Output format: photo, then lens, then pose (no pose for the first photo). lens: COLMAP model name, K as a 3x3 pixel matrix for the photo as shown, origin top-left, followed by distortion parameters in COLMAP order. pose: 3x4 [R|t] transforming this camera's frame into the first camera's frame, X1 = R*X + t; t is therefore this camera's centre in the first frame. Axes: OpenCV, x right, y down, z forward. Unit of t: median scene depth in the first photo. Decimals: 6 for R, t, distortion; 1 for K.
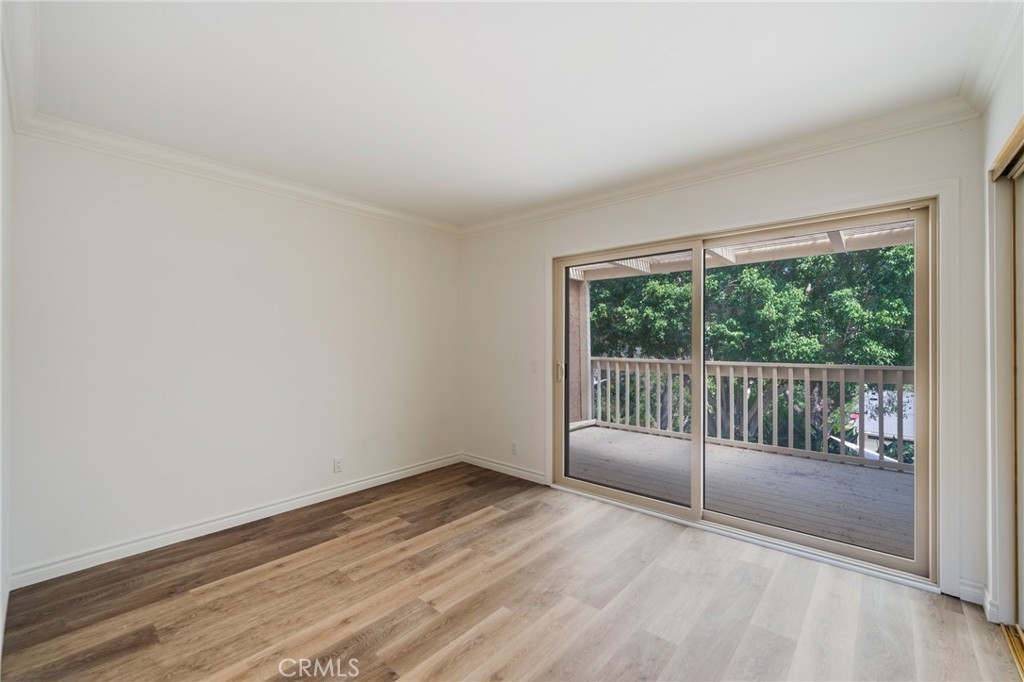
lens RADIAL K [[417.0, 0, 507.6], [0, 417.0, 331.8], [0, 0, 1]] dist [0.000142, 0.000005]
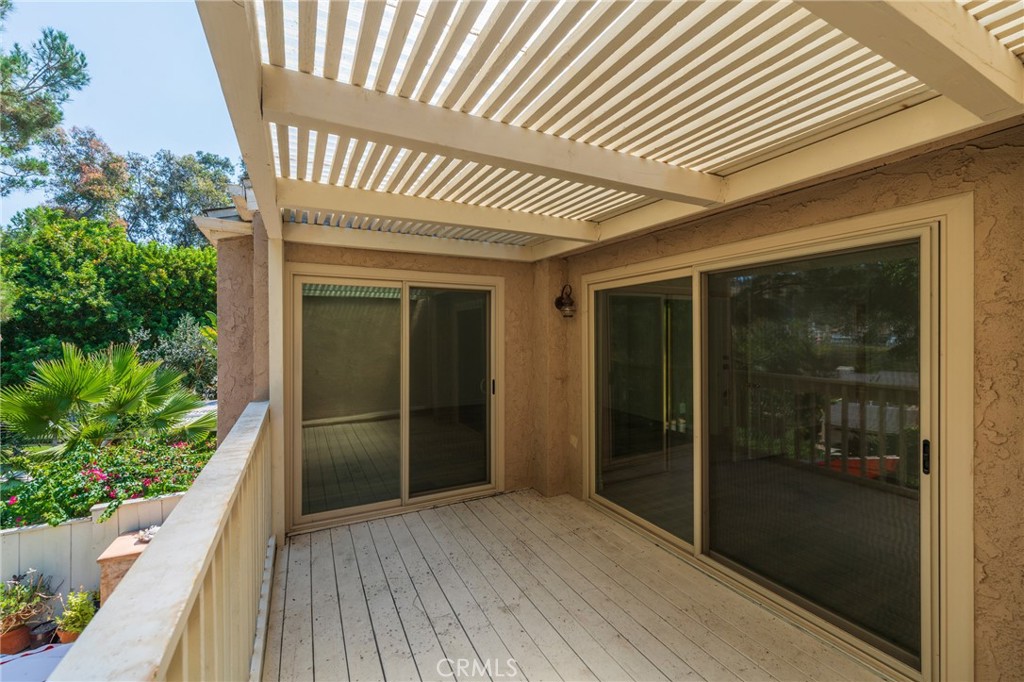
lens RADIAL K [[416.5, 0, 517.9], [0, 416.5, 338.0], [0, 0, 1]] dist [0.001469, -0.000078]
pose [[-0.934741, -0.001051, 0.355329, 0.453082], [-0.006828, 0.999864, -0.015006, -0.038071], [-0.355265, -0.016453, -0.934621, 1.826517]]
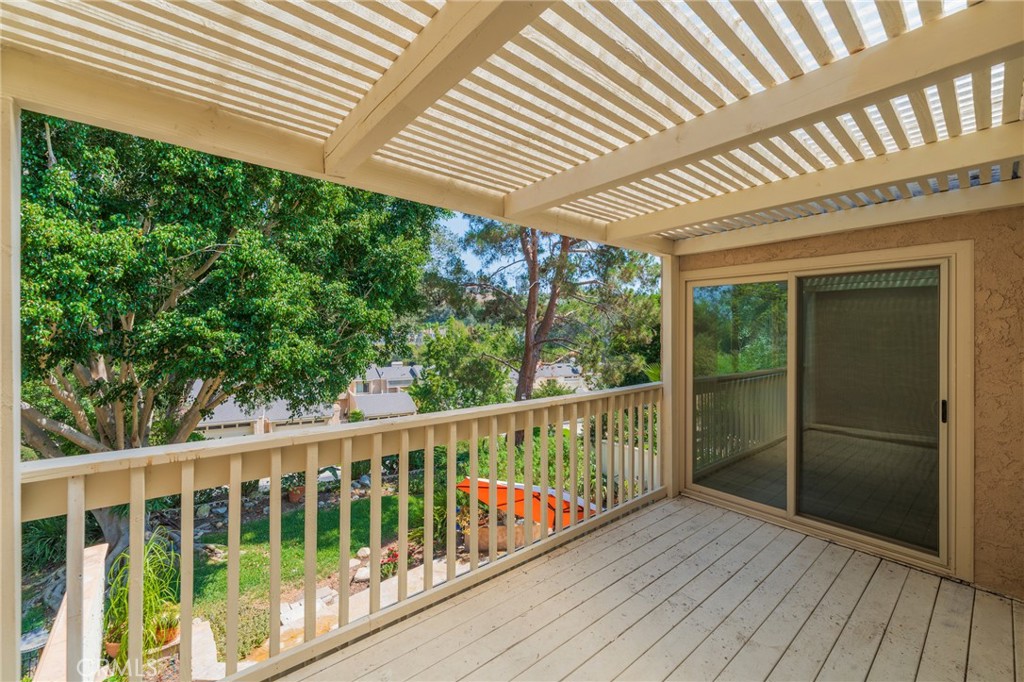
lens RADIAL K [[417.0, 0, 507.6], [0, 417.0, 331.8], [0, 0, 1]] dist [0.000142, 0.000005]
pose [[0.142869, 0.001719, 0.989740, 0.044724], [-0.032825, 0.999457, 0.003002, -0.040012], [-0.989197, -0.032917, 0.142848, 1.435323]]
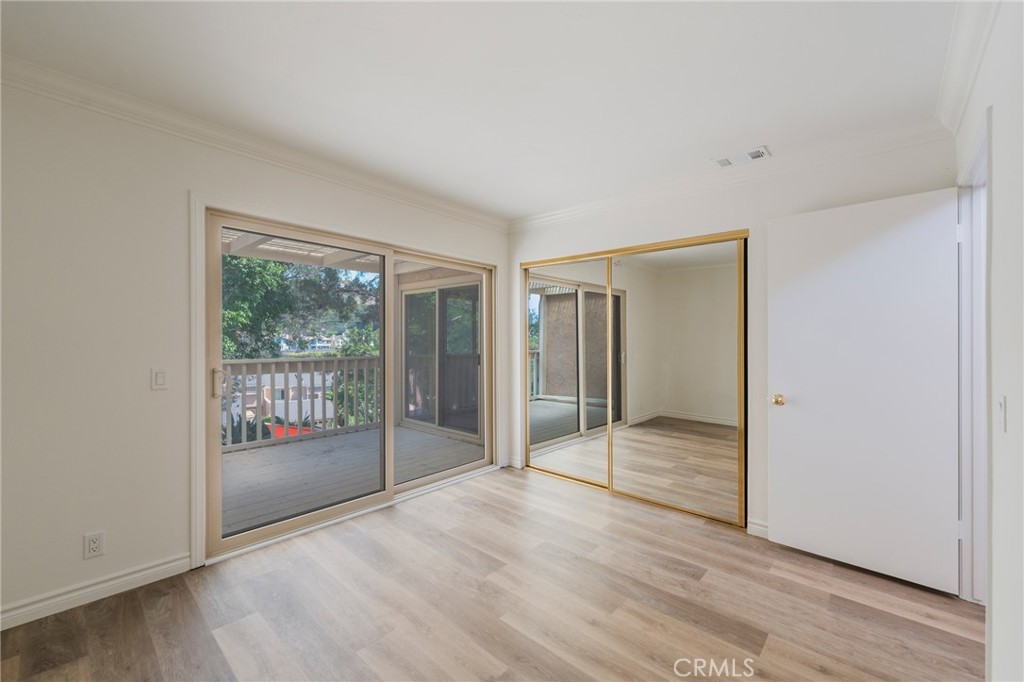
lens RADIAL K [[417.0, 0, 507.6], [0, 417.0, 331.8], [0, 0, 1]] dist [0.000142, 0.000005]
pose [[0.009245, 0.022174, 0.999711, -0.596164], [-0.034476, 0.999167, -0.021843, 0.014336], [-0.999363, -0.034264, 0.010002, 0.605166]]
